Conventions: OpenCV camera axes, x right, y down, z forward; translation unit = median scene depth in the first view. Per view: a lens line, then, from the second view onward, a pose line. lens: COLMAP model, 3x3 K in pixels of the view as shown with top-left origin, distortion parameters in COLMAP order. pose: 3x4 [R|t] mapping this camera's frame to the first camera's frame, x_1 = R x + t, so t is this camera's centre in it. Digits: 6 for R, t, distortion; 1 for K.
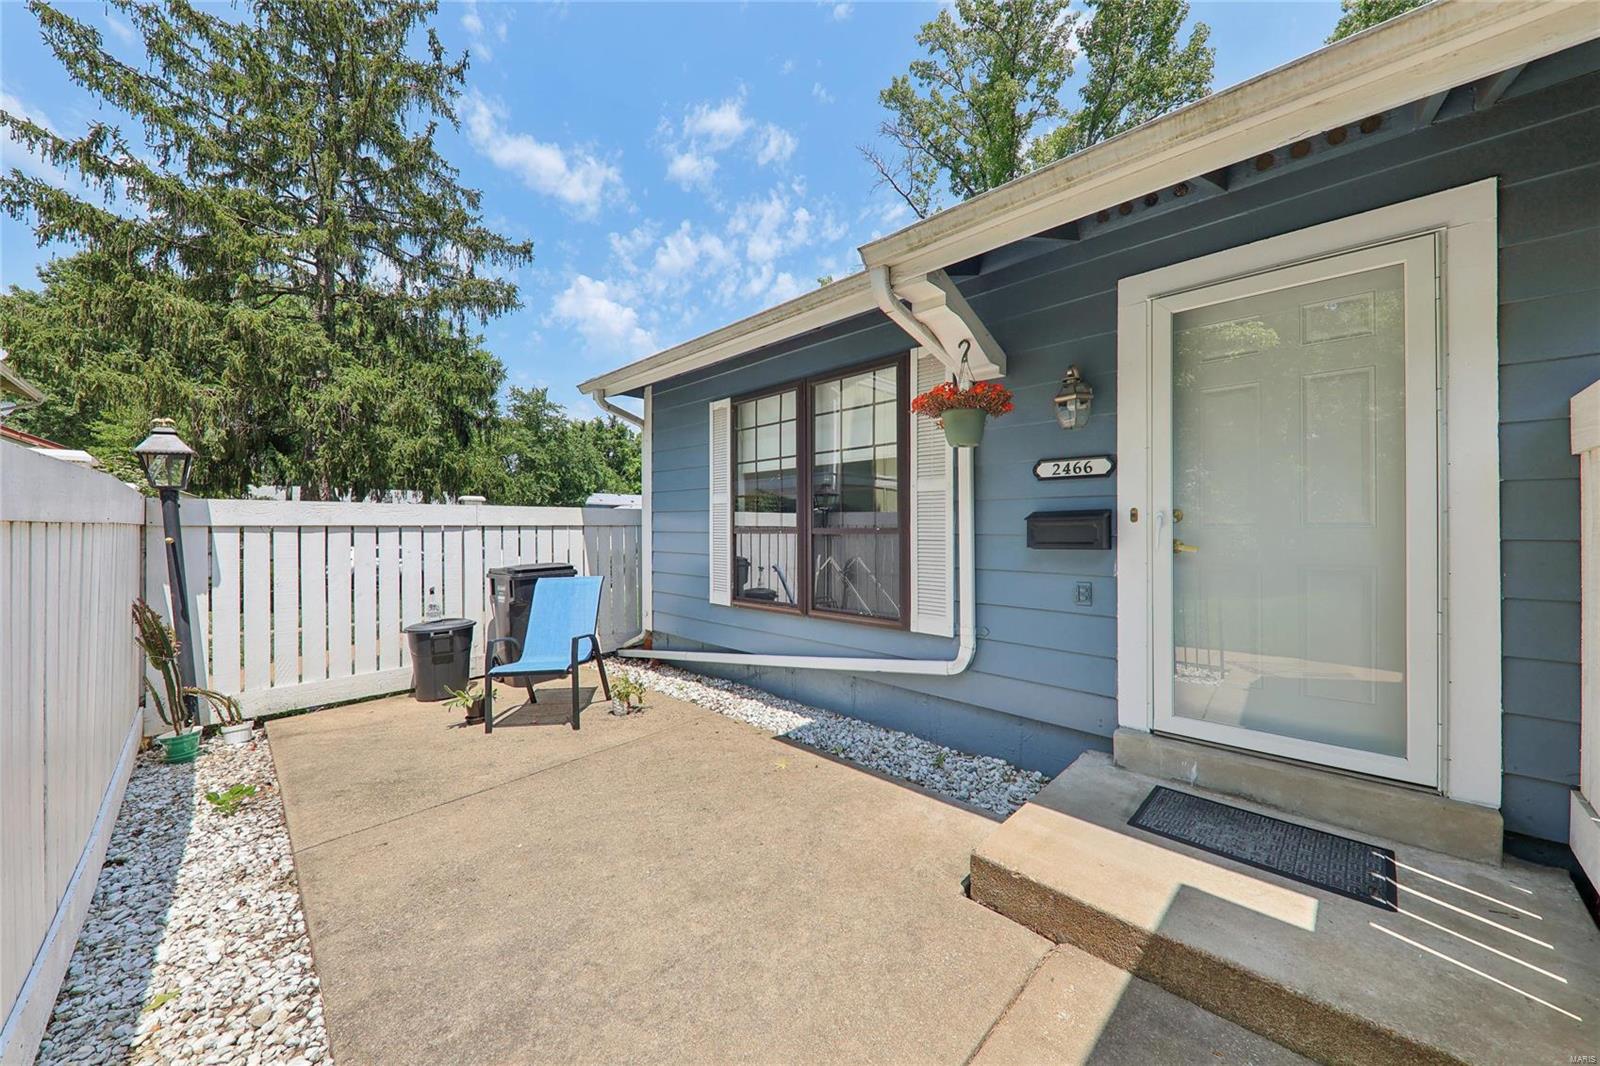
lens RADIAL K [[562.5, 0, 801.0], [0, 562.5, 527.2], [0, 0, 1]] dist [-0.000706, -0.000182]
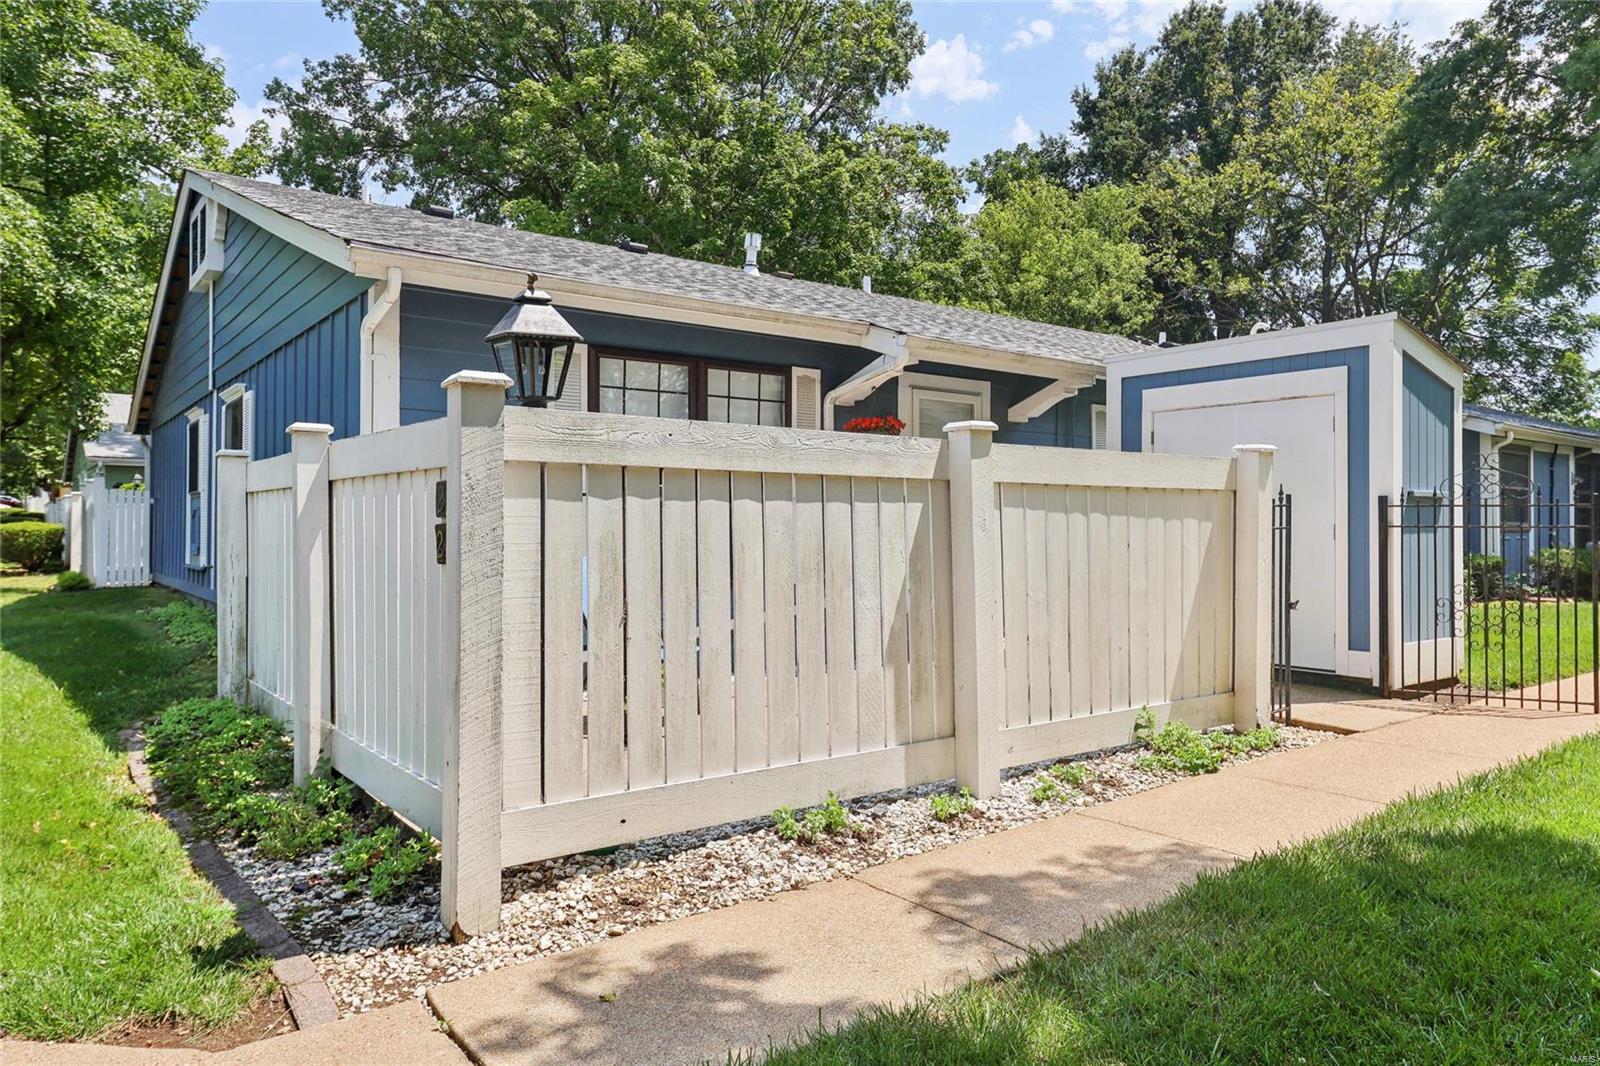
lens RADIAL K [[1048.4, 0, 807.9], [0, 1048.4, 528.9], [0, 0, 1]] dist [0.018733, 0.003944]
pose [[0.140481, -0.000550, 0.990083, -2.248609], [-0.002300, 0.999997, 0.000882, 0.059785], [-0.990081, -0.002401, 0.140480, 0.631682]]
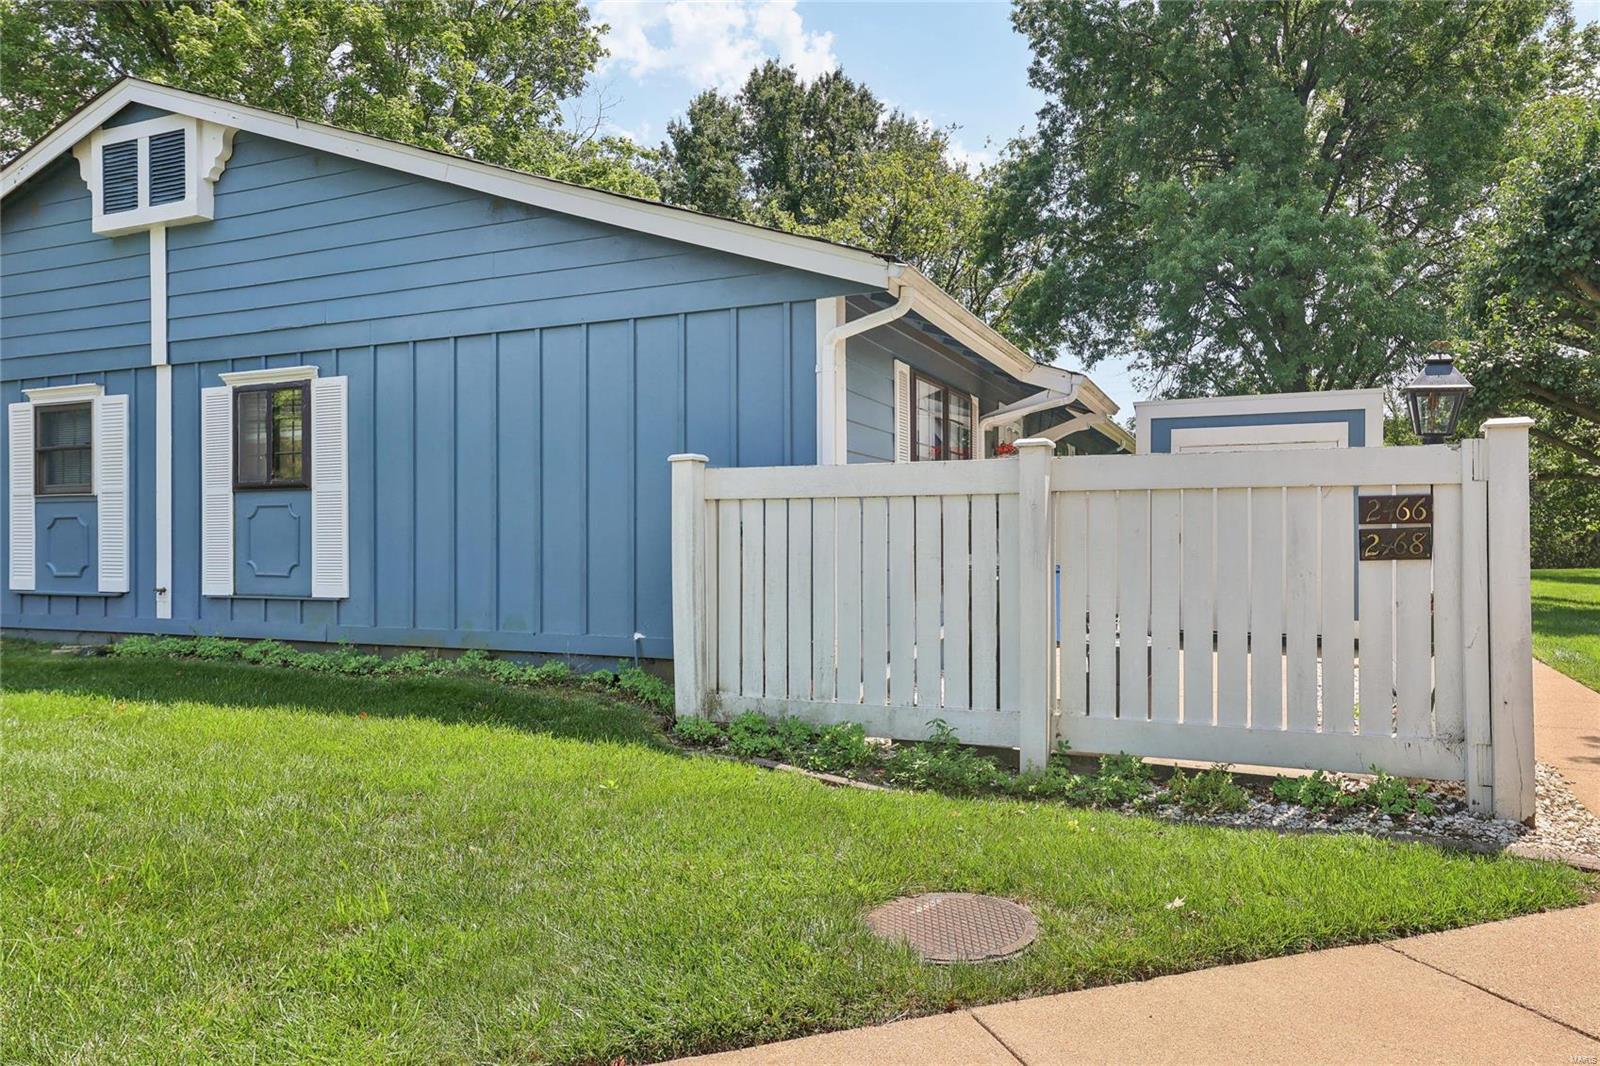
lens RADIAL K [[1048.4, 0, 807.9], [0, 1048.4, 528.9], [0, 0, 1]] dist [0.018733, 0.003944]
pose [[-0.350820, 0.008987, 0.936400, -2.298968], [0.000332, 0.999955, -0.009473, 0.069576], [-0.936443, -0.003012, -0.350807, 2.442876]]
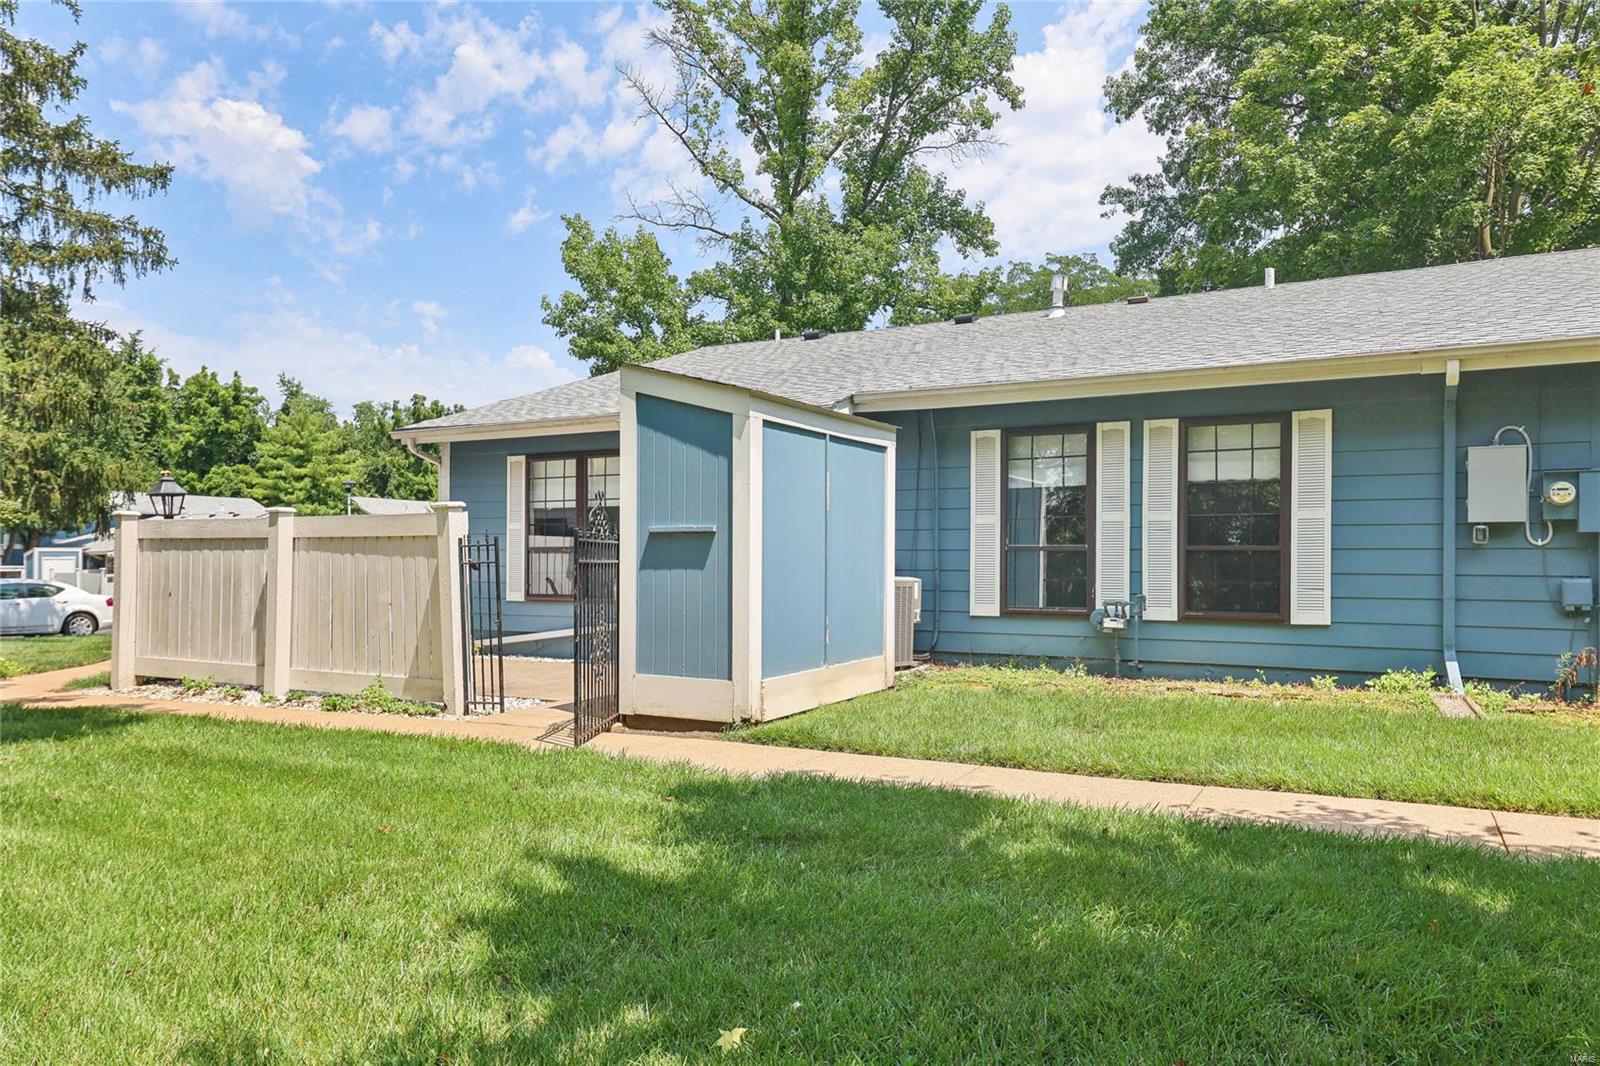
lens RADIAL K [[1079.9, 0, 804.2], [0, 1079.9, 563.3], [0, 0, 1]] dist [-0.002881, 0.000436]
pose [[0.962957, 0.006512, 0.269578, -0.248328], [-0.006599, 0.999978, -0.000581, 0.055073], [-0.269576, -0.001220, 0.962978, -2.511384]]
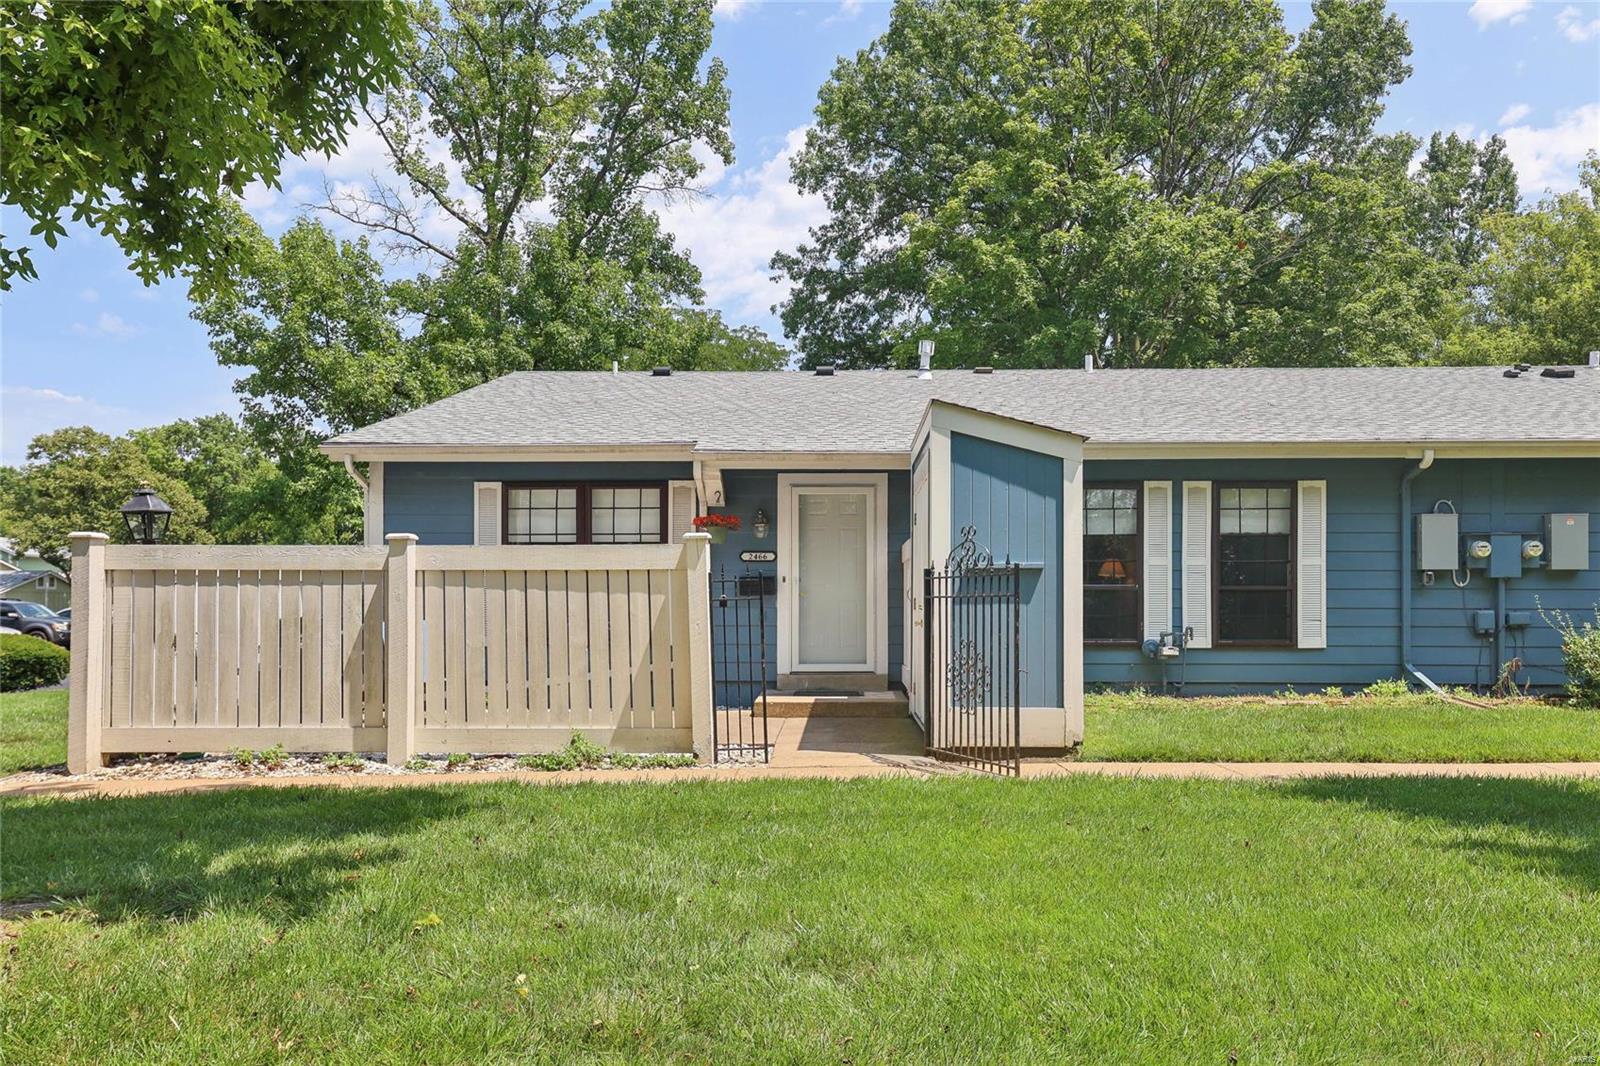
lens RADIAL K [[1094.5, 0, 791.5], [0, 1094.5, 614.4], [0, 0, 1]] dist [-0.002348, 0.001308]
pose [[0.728944, 0.000191, 0.684573, -1.834754], [-0.001166, 0.999999, 0.000962, 0.088074], [-0.684572, -0.001499, 0.728943, -1.703550]]
